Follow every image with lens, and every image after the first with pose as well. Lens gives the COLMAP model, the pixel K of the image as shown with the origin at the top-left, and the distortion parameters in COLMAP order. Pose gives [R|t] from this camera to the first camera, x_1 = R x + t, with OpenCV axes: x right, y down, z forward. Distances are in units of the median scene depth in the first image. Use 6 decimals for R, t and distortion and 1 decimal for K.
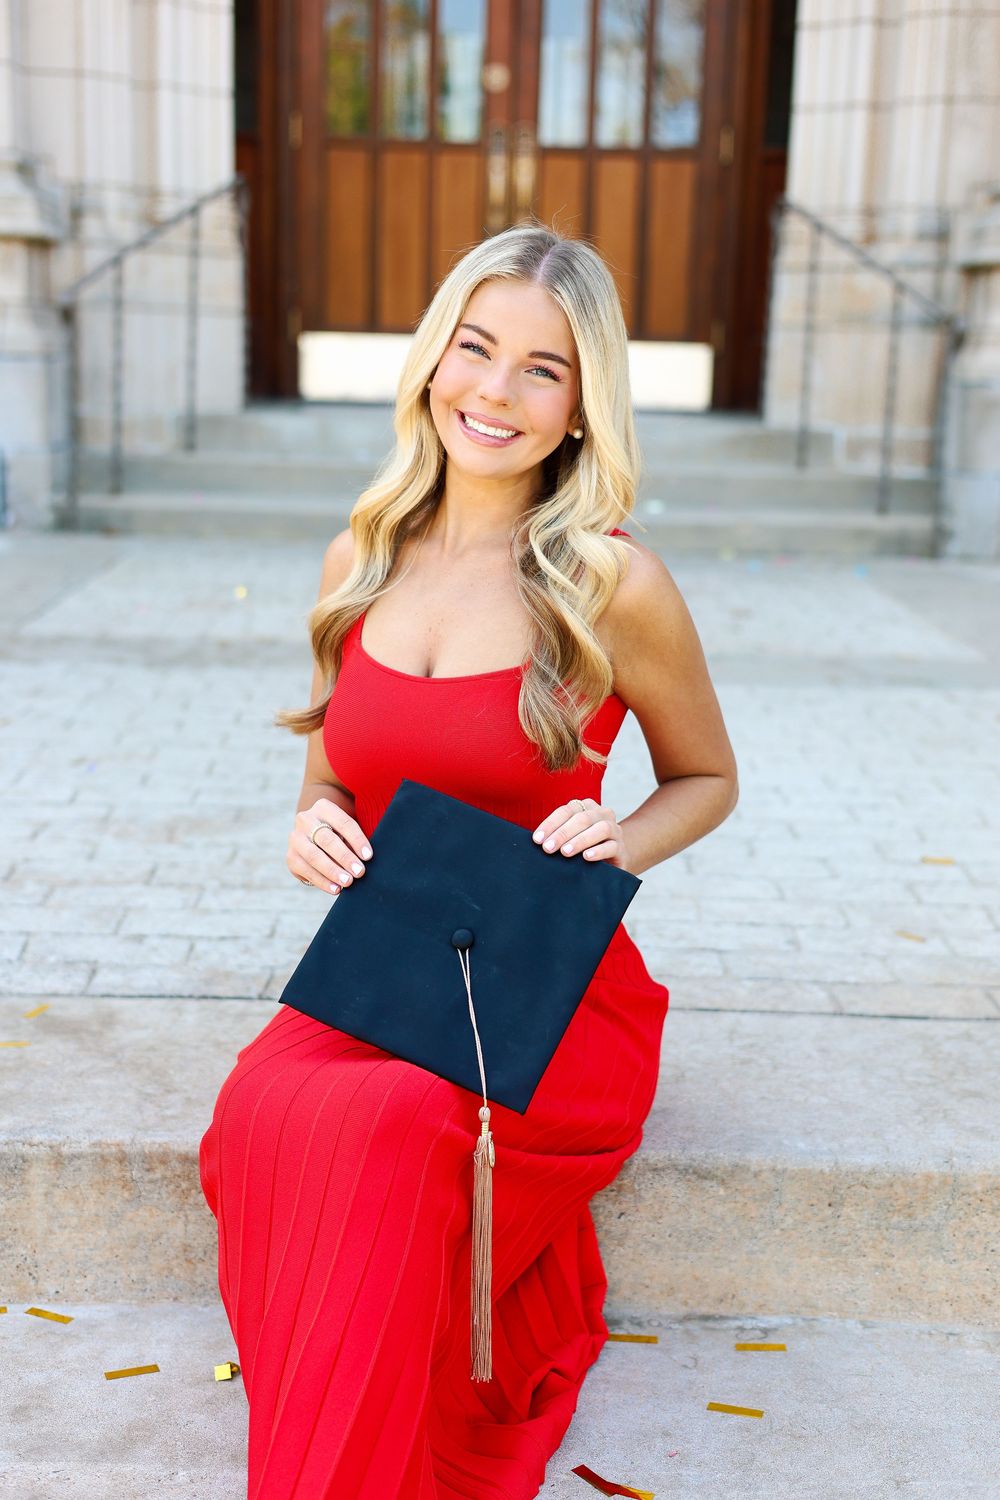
lens RADIAL K [[2181.7, 0, 504.2], [0, 2181.7, 744.5], [0, 0, 1]] dist [0.222687, -0.452237]
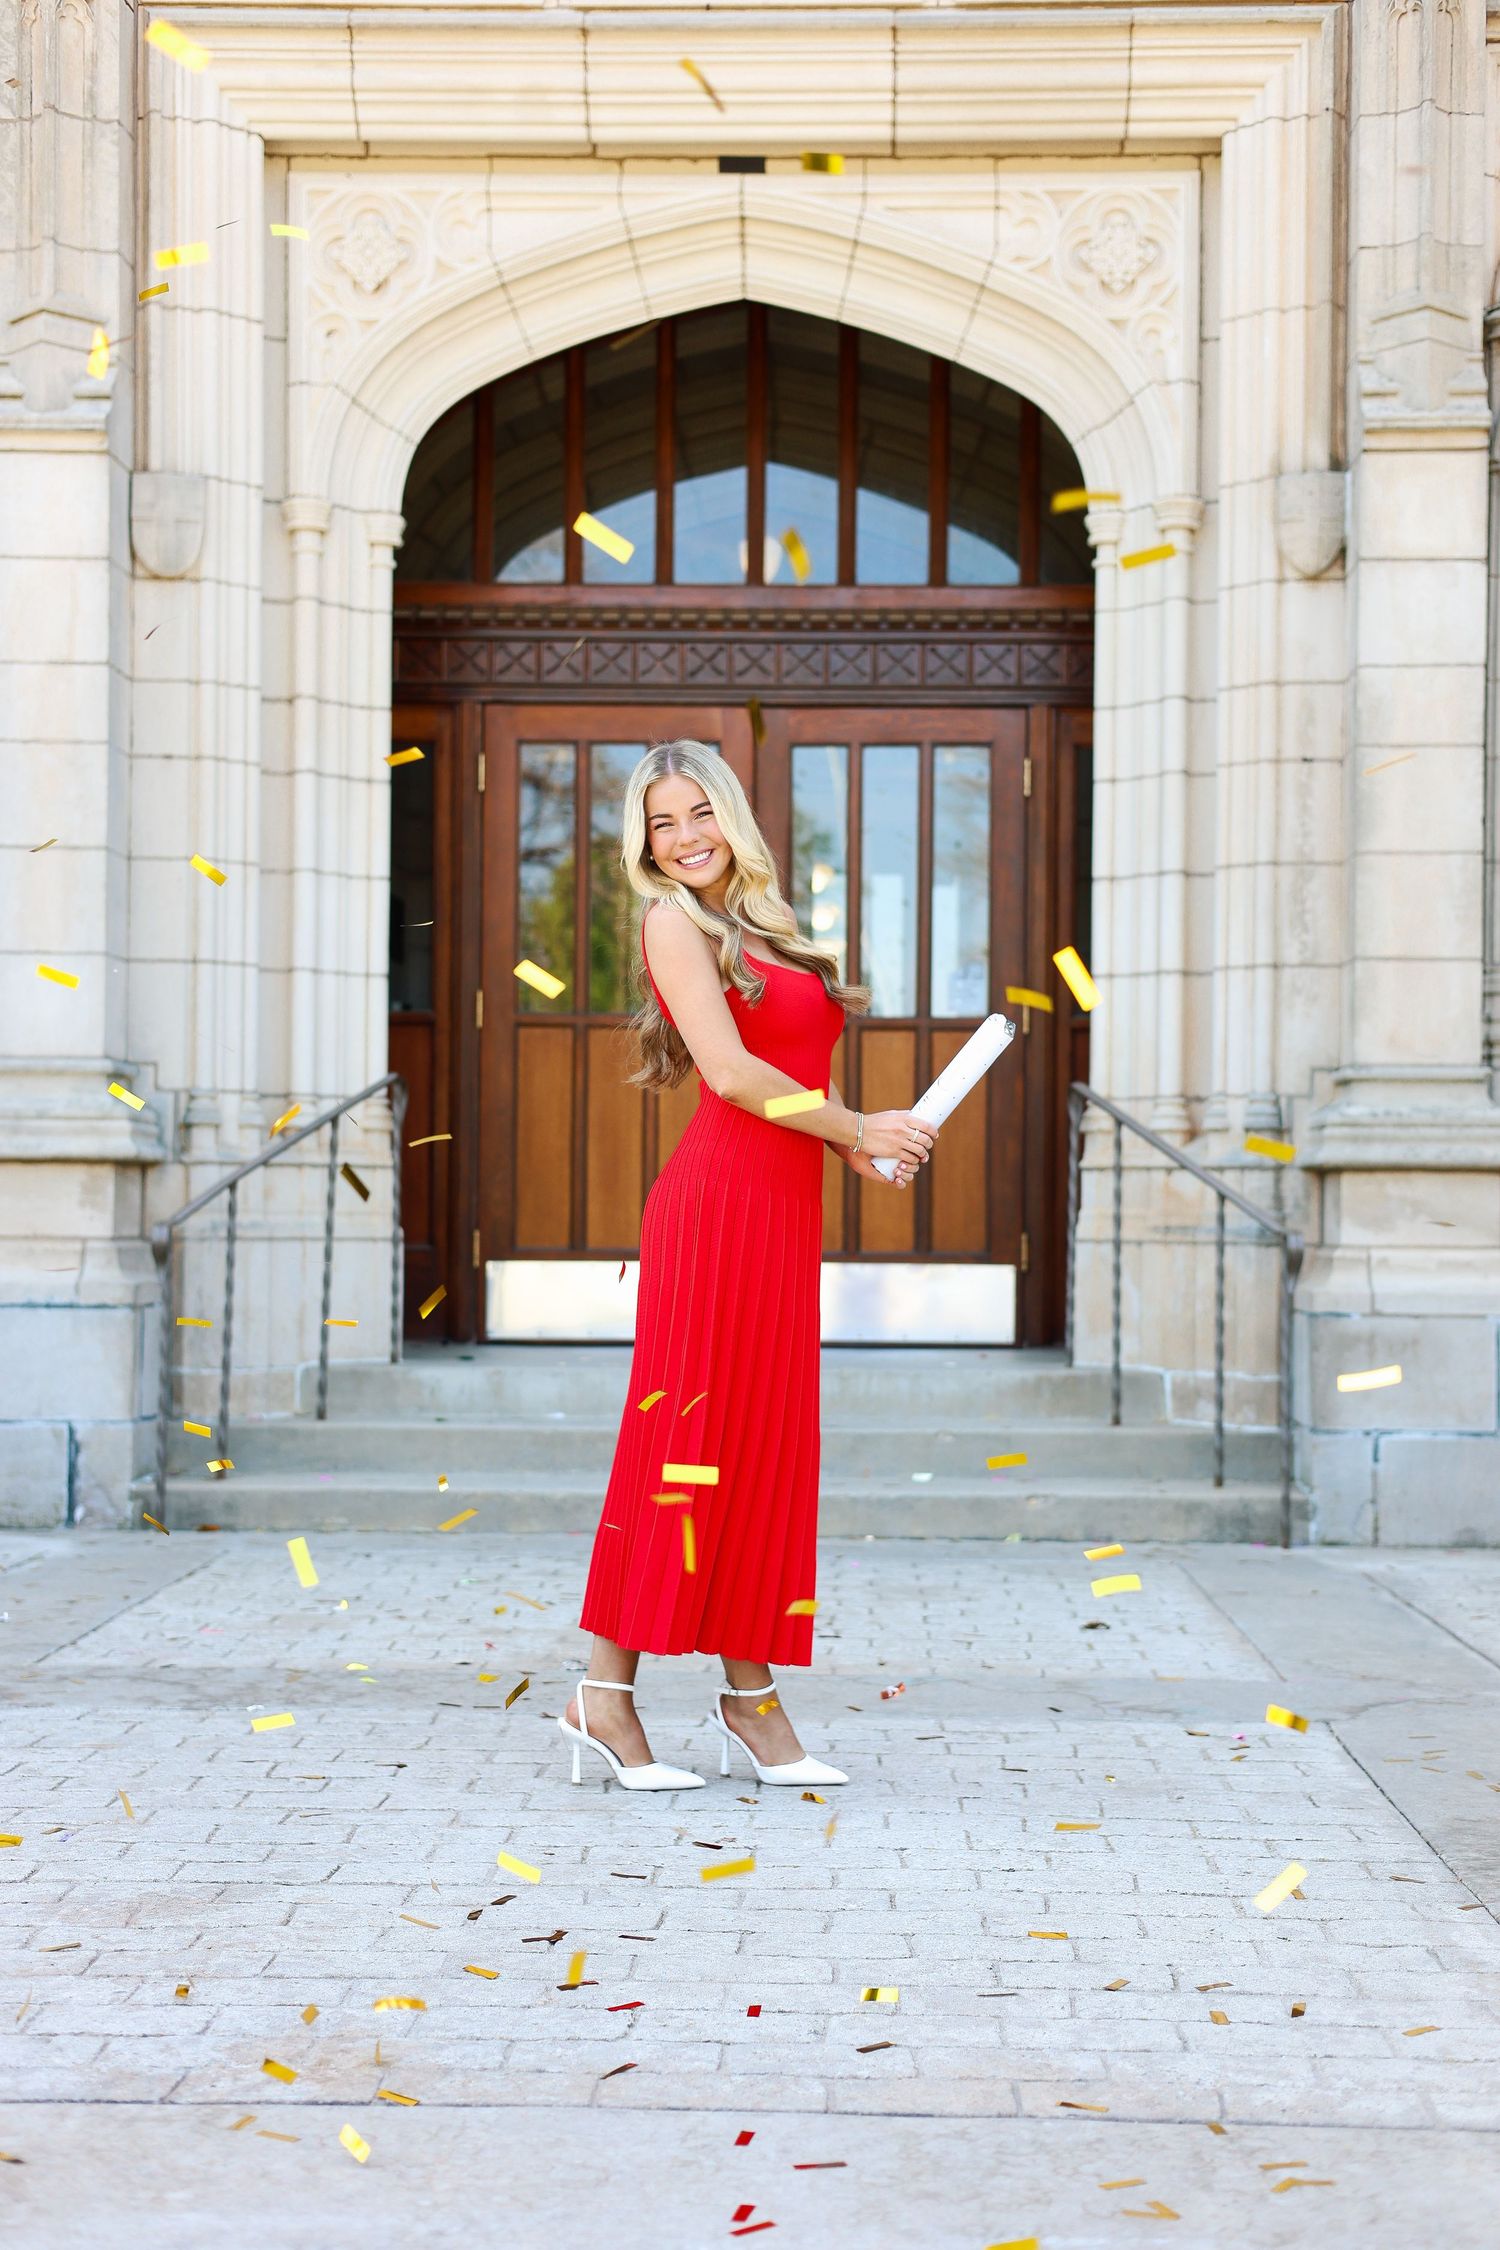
lens RADIAL K [[3188.7, 0, 750.0], [0, 3188.7, 1125.0], [0, 0, 1]] dist [0.216938, -0.429450]
pose [[0.998385, -0.023582, -0.051683, 0.070867], [0.012307, 0.977949, -0.208481, 0.003072], [0.055460, 0.207508, 0.976660, -0.117680]]
